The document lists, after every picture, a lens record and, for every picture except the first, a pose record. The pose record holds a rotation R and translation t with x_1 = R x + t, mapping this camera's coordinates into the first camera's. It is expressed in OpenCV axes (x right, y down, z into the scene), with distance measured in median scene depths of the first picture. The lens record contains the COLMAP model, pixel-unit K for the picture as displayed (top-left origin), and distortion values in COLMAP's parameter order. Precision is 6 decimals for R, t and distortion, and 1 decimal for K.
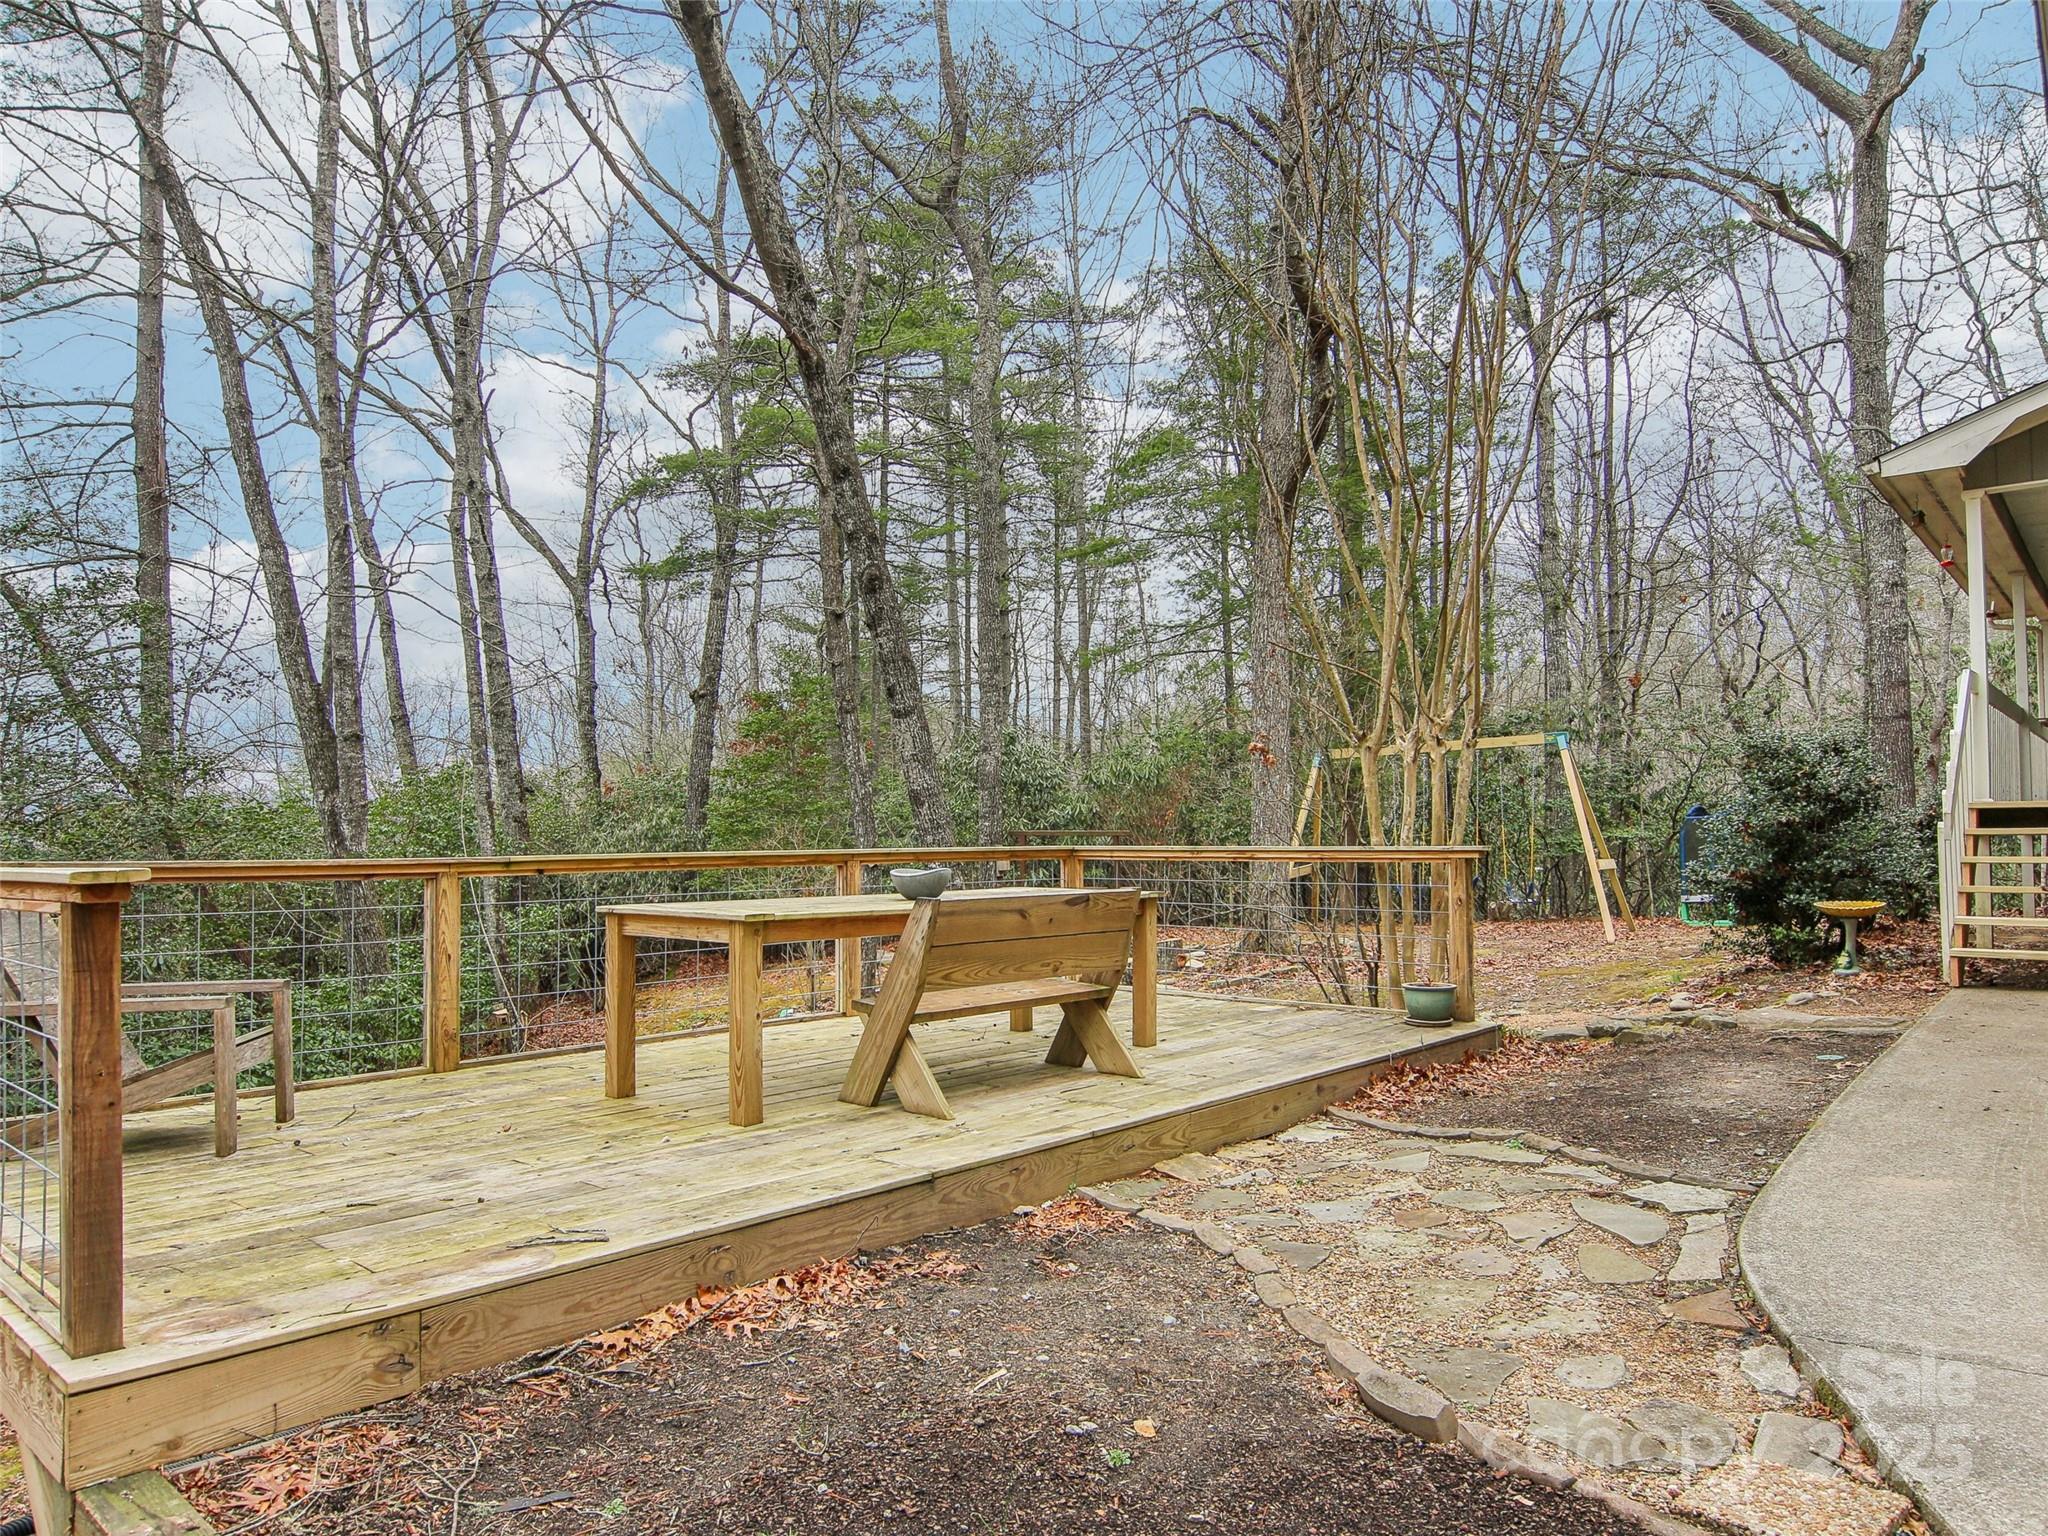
lens RADIAL K [[1346.2, 0, 1004.0], [0, 1346.2, 797.2], [0, 0, 1]] dist [-0.000831, -0.002841]
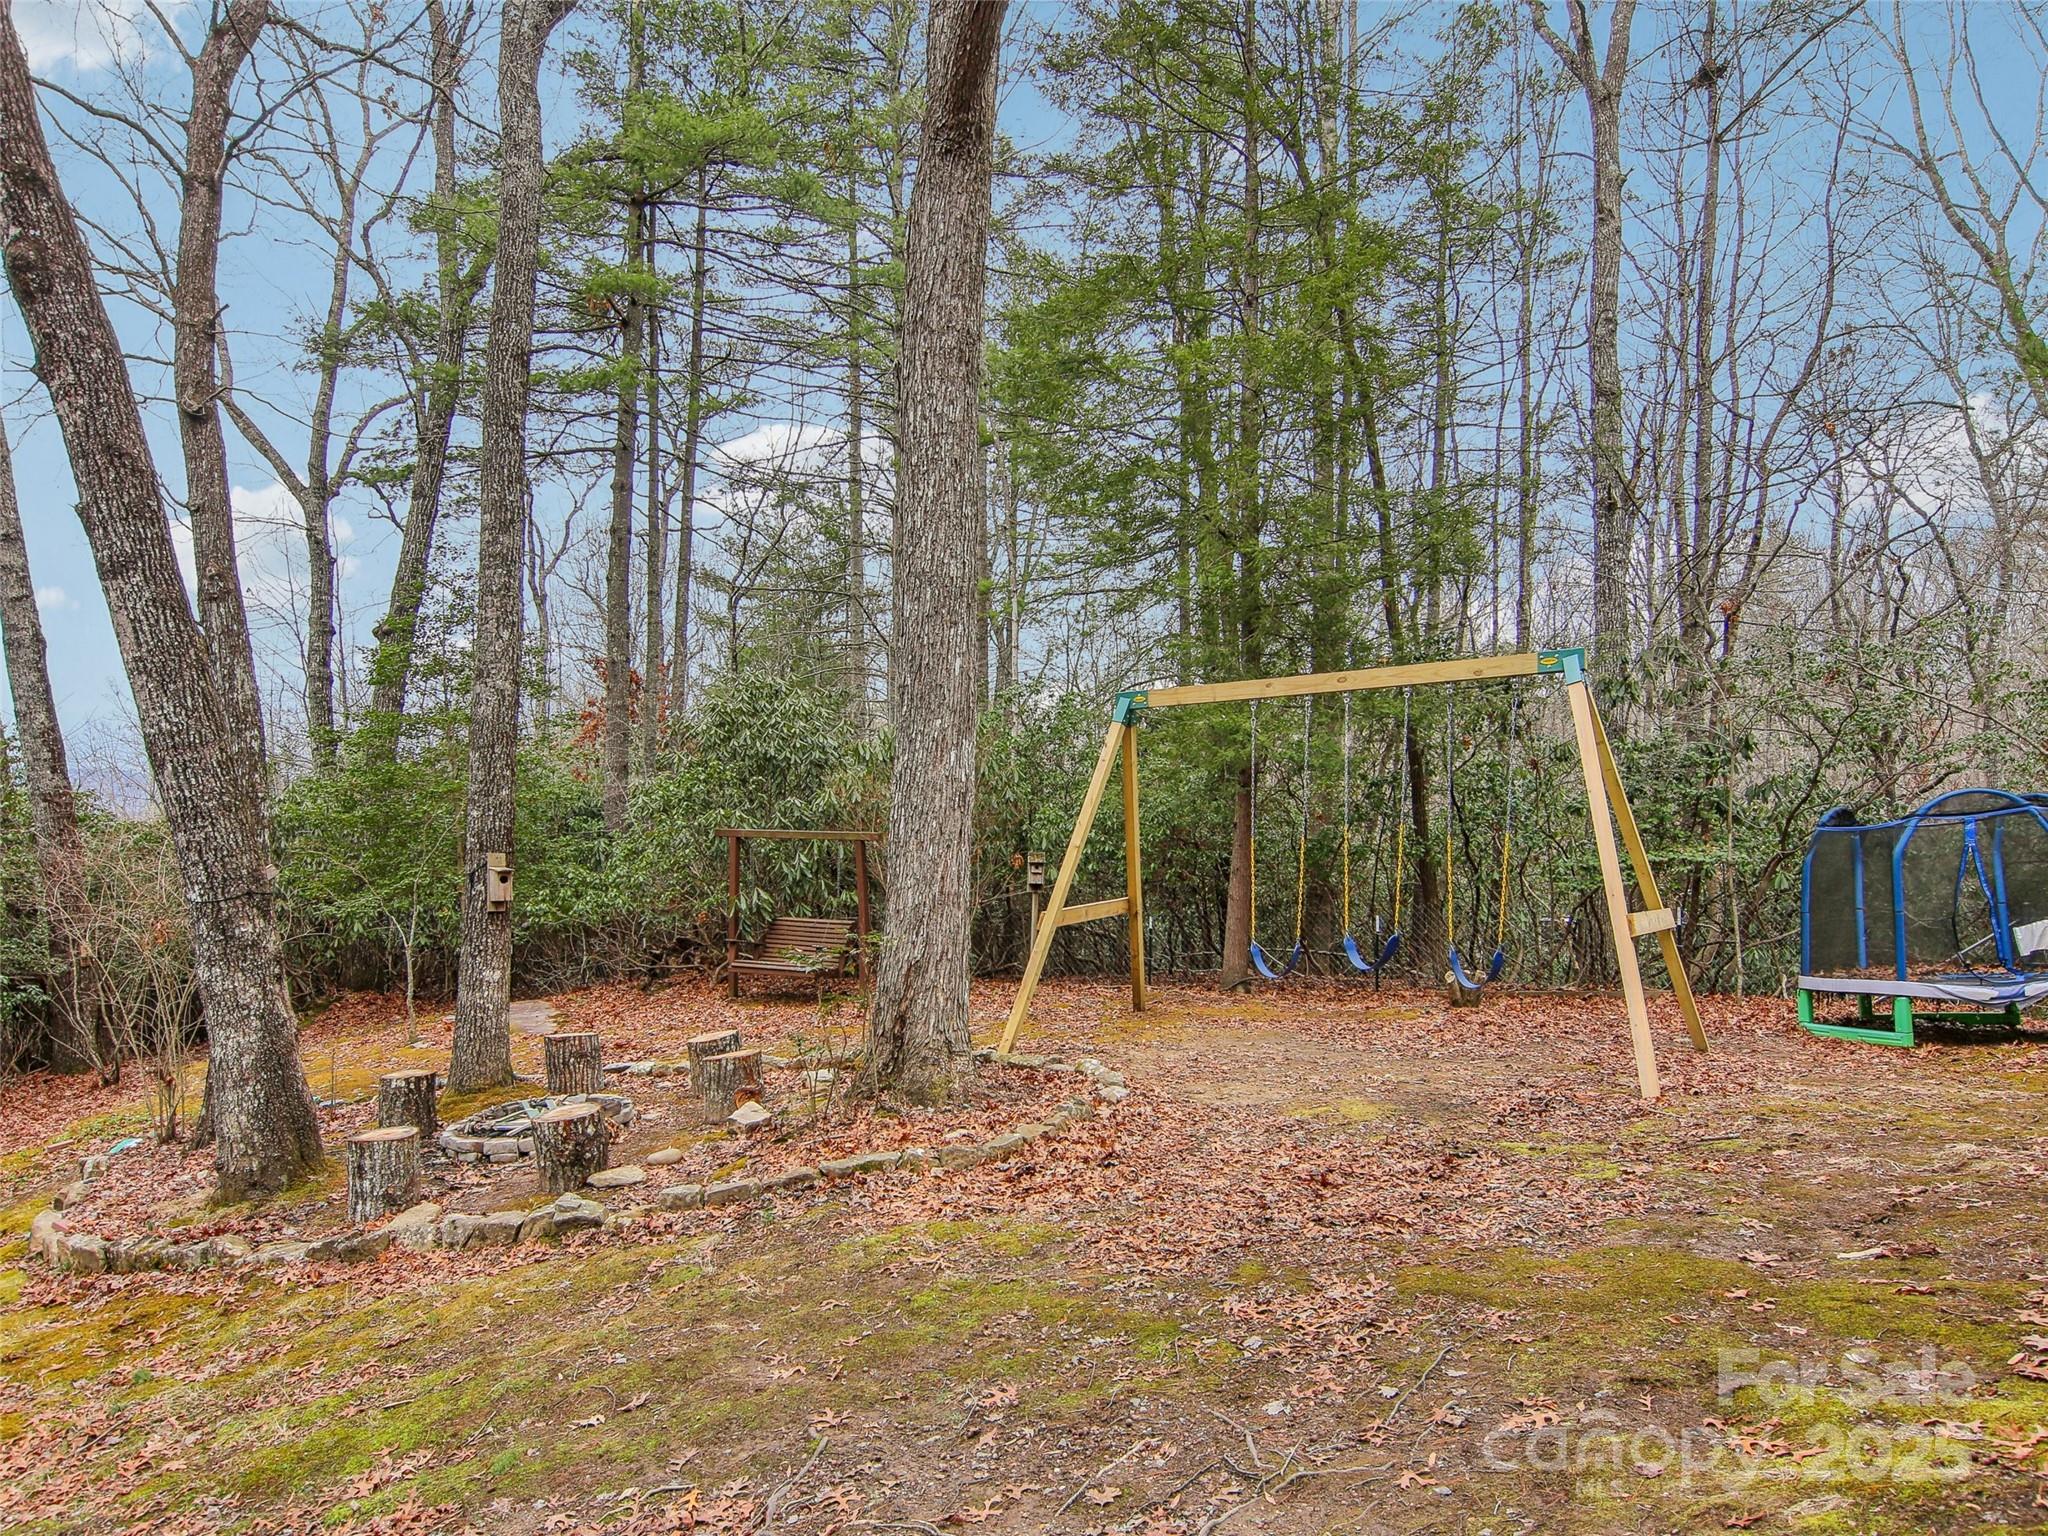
lens RADIAL K [[1312.7, 0, 997.4], [0, 1312.7, 874.3], [0, 0, 1]] dist [0.002888, -0.008291]
pose [[0.997804, 0.023140, -0.062065, 0.182972], [-0.019469, 0.998062, 0.059104, 0.007224], [0.063313, -0.057766, 0.996321, 0.391145]]
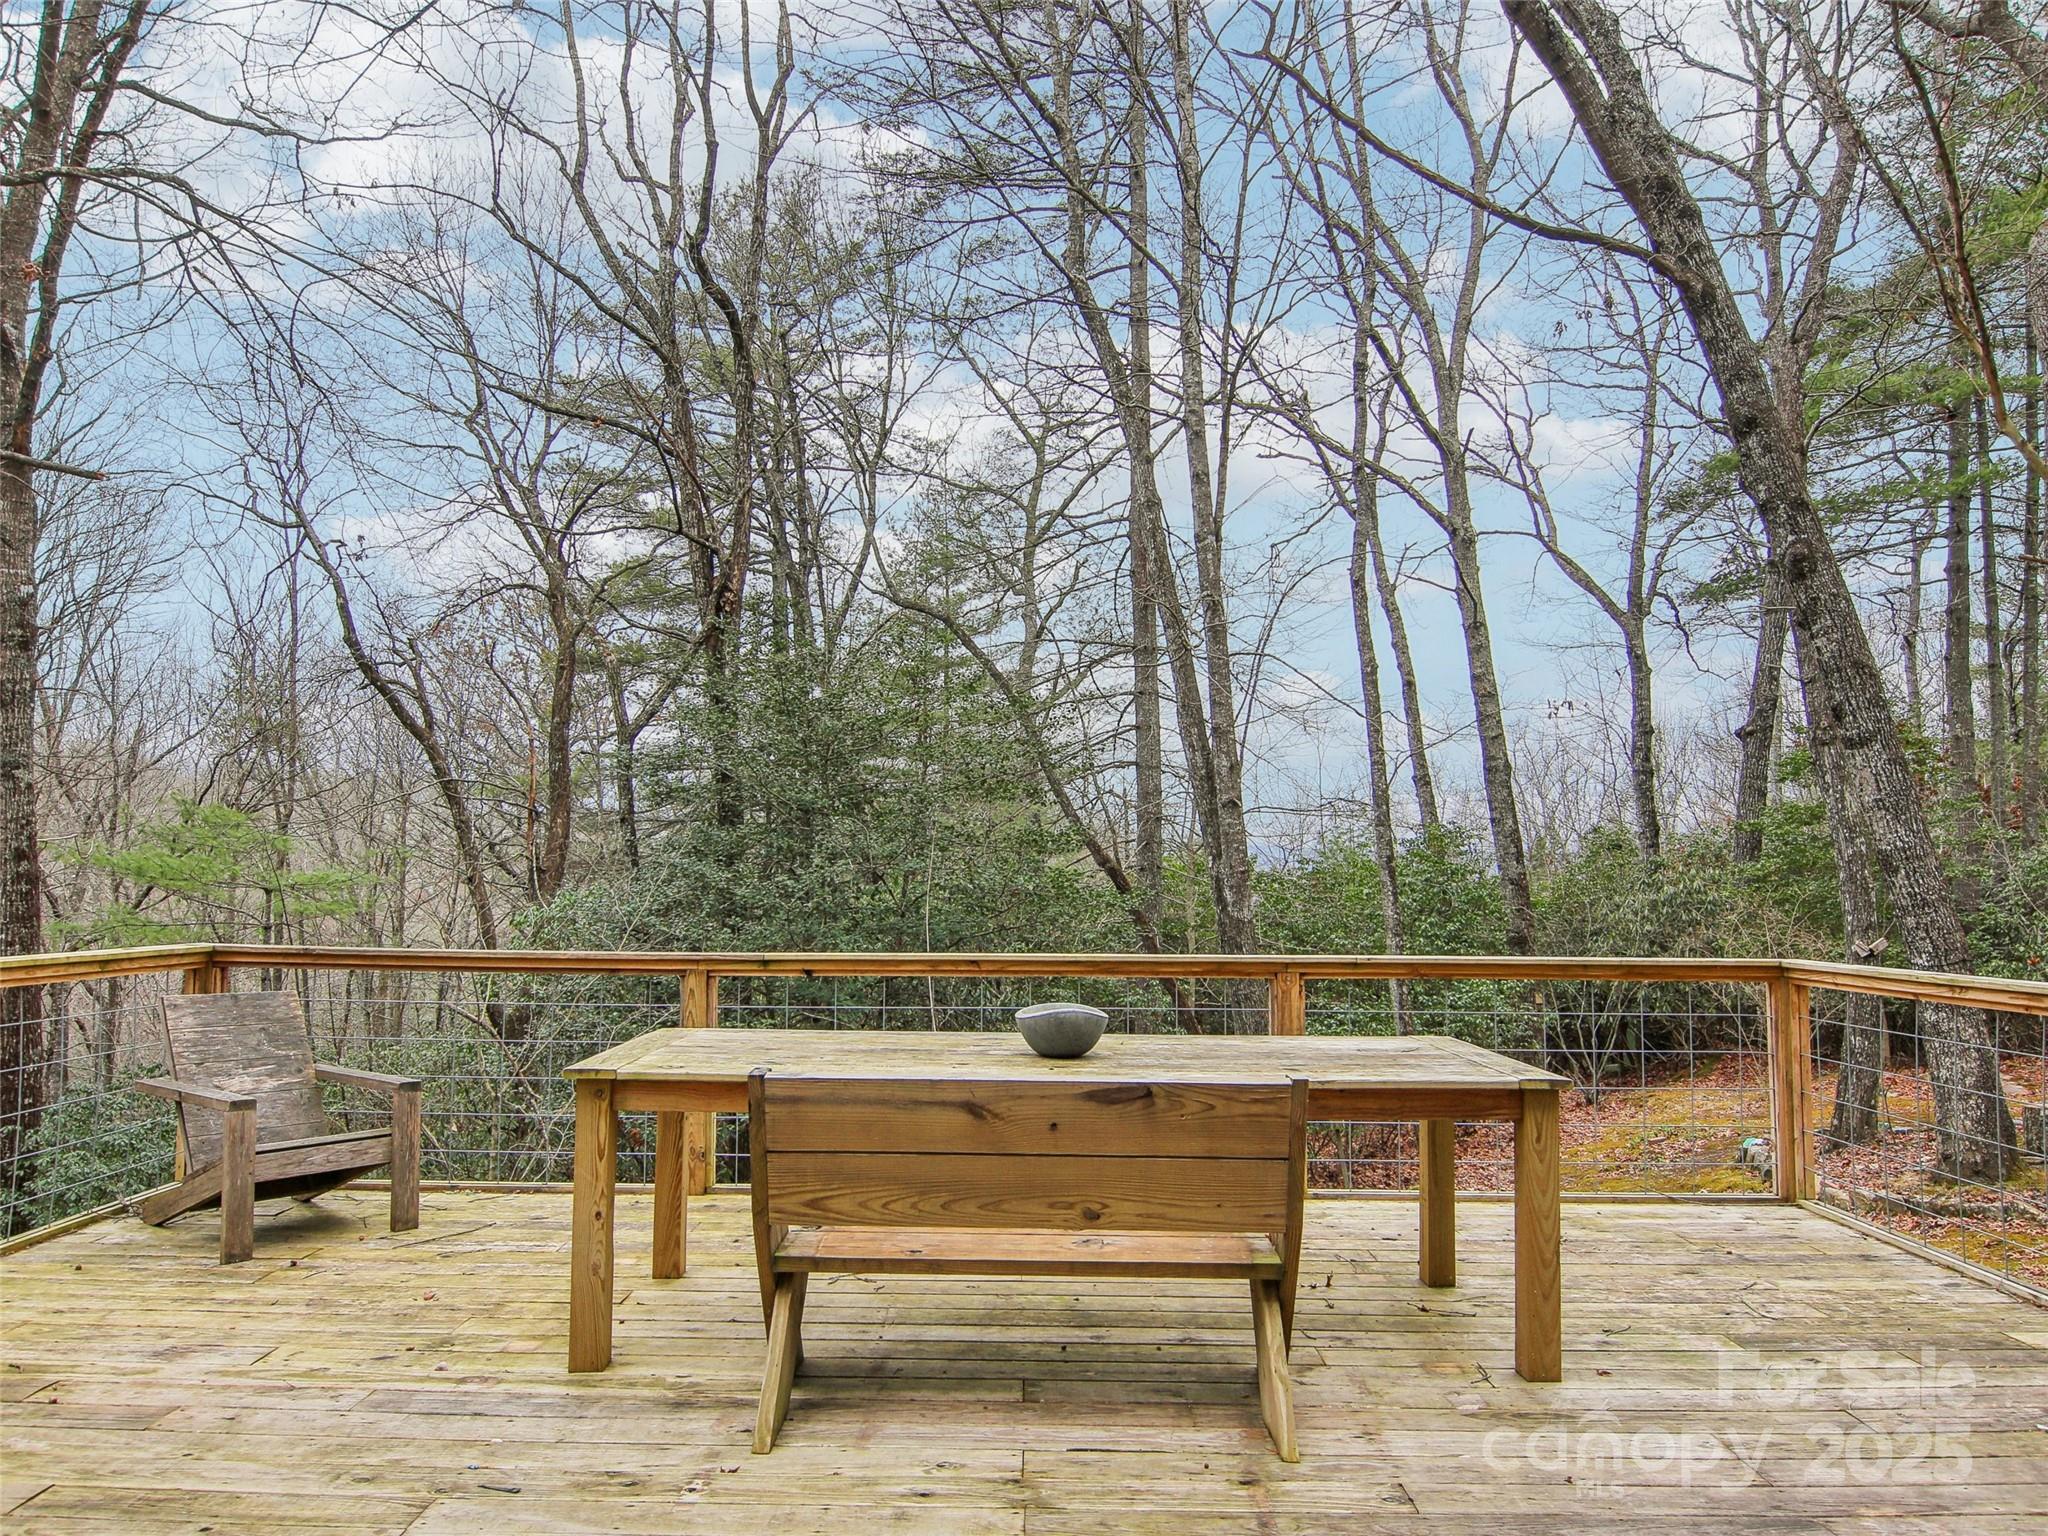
lens RADIAL K [[1337.0, 0, 1026.5], [0, 1337.0, 796.1], [0, 0, 1]] dist [-0.003051, -0.002640]
pose [[0.671588, -0.039132, -0.739891, 0.103935], [0.009197, 0.998968, -0.044487, -0.004741], [0.740868, 0.023073, 0.671254, 0.146656]]
